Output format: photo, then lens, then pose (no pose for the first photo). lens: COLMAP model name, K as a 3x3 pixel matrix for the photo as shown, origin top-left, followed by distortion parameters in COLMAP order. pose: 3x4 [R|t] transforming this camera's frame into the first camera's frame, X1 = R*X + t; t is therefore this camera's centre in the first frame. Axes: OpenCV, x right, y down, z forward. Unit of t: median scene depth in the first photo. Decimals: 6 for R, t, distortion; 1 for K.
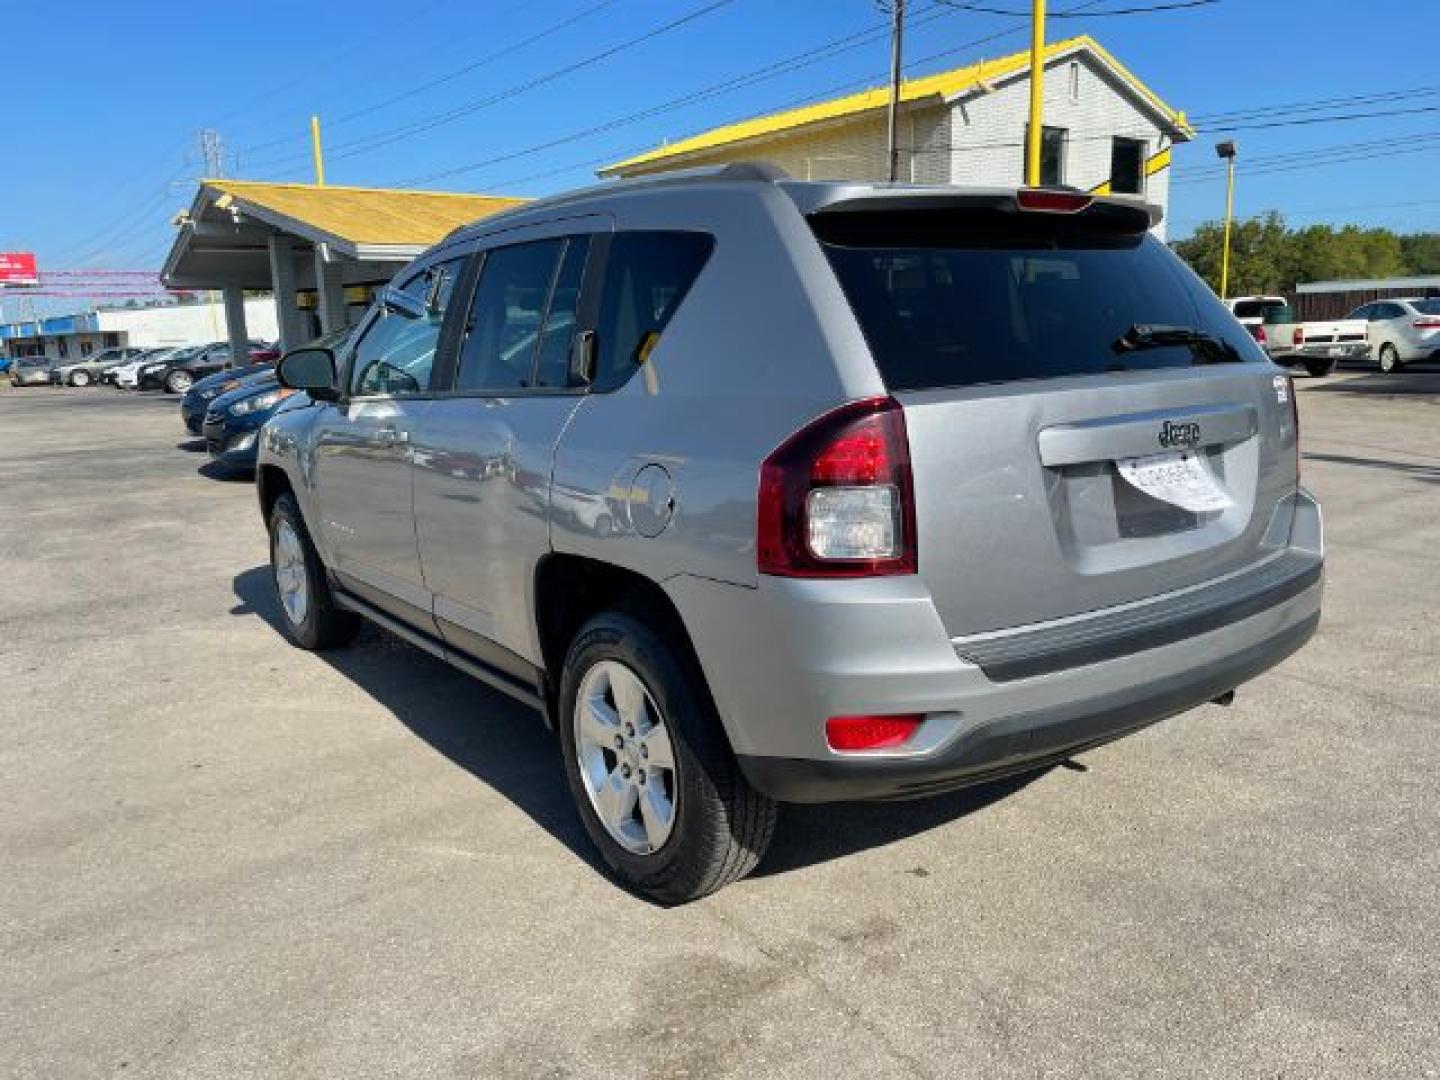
lens RADIAL K [[1087.0, 0, 720.0], [0, 1087.0, 540.0], [0, 0, 1]] dist [0.069154, -0.097092]
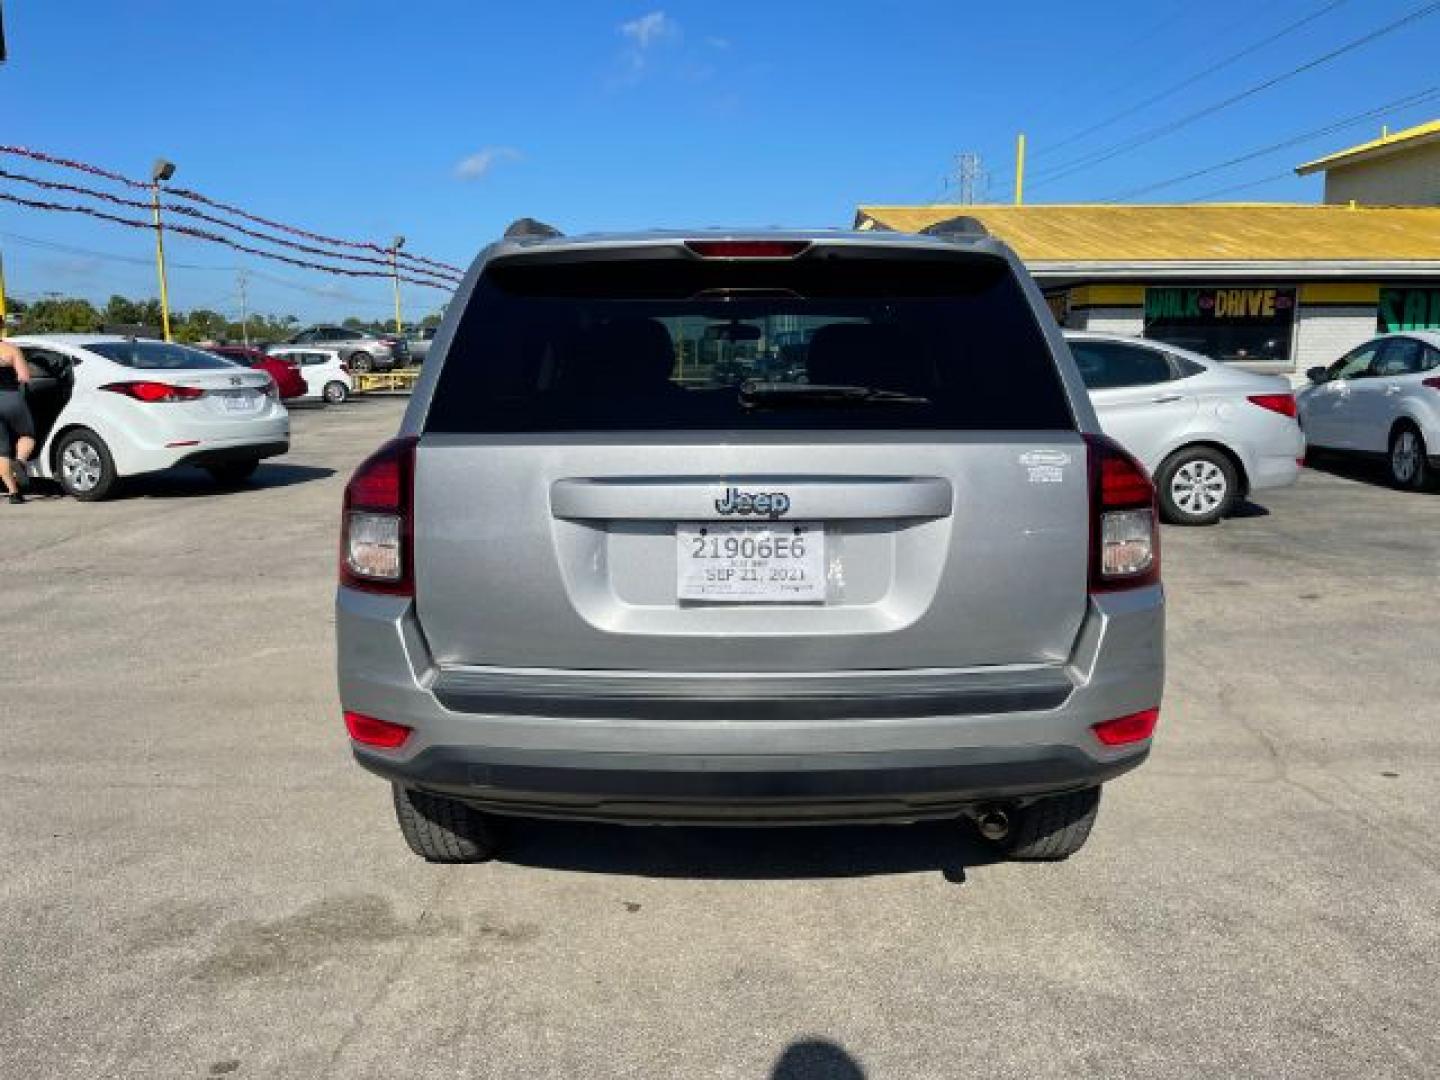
lens RADIAL K [[1087.0, 0, 720.0], [0, 1087.0, 540.0], [0, 0, 1]] dist [0.069154, -0.097092]
pose [[0.806987, 0.128168, -0.576494, 0.861916], [-0.133387, 0.990498, 0.033494, -0.086073], [0.575309, 0.049868, 0.816415, 0.219870]]
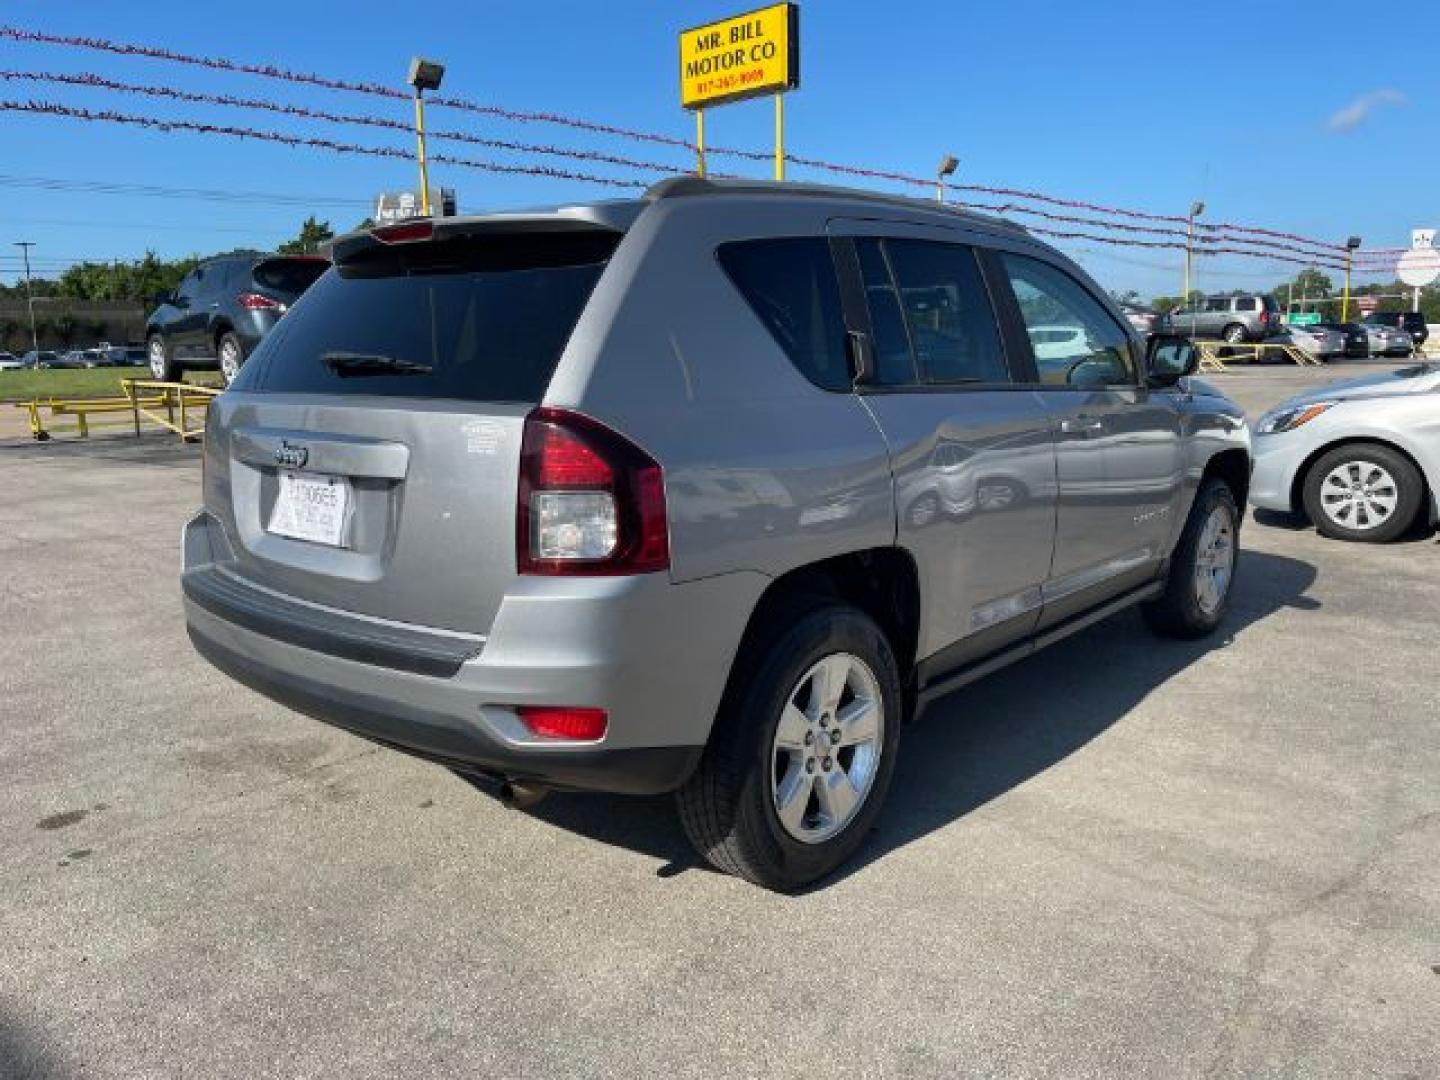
lens RADIAL K [[1087.0, 0, 720.0], [0, 1087.0, 540.0], [0, 0, 1]] dist [0.069154, -0.097092]
pose [[0.208334, 0.202476, -0.956870, 1.449691], [-0.168363, 0.971157, 0.168843, -0.250333], [0.963458, 0.125926, 0.236415, 1.082999]]
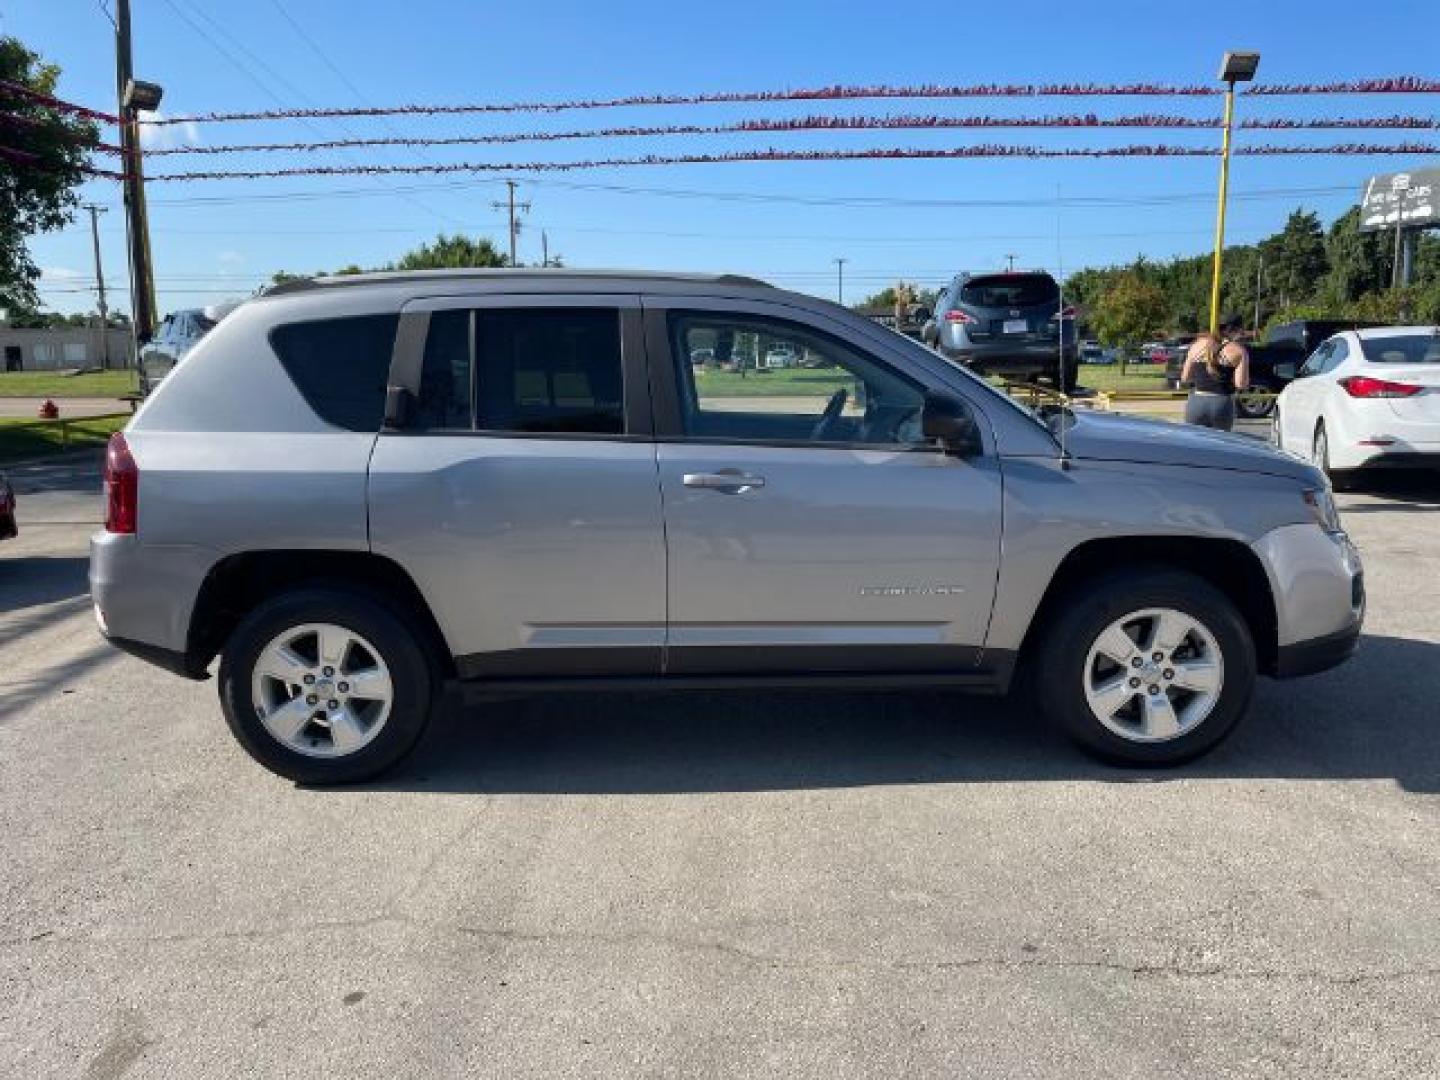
lens RADIAL K [[1087.0, 0, 720.0], [0, 1087.0, 540.0], [0, 0, 1]] dist [0.069154, -0.097092]
pose [[-0.590350, 0.174067, -0.788154, 1.296425], [-0.116987, 0.947706, 0.296931, -0.576600], [0.798624, 0.267497, -0.539115, 2.616012]]
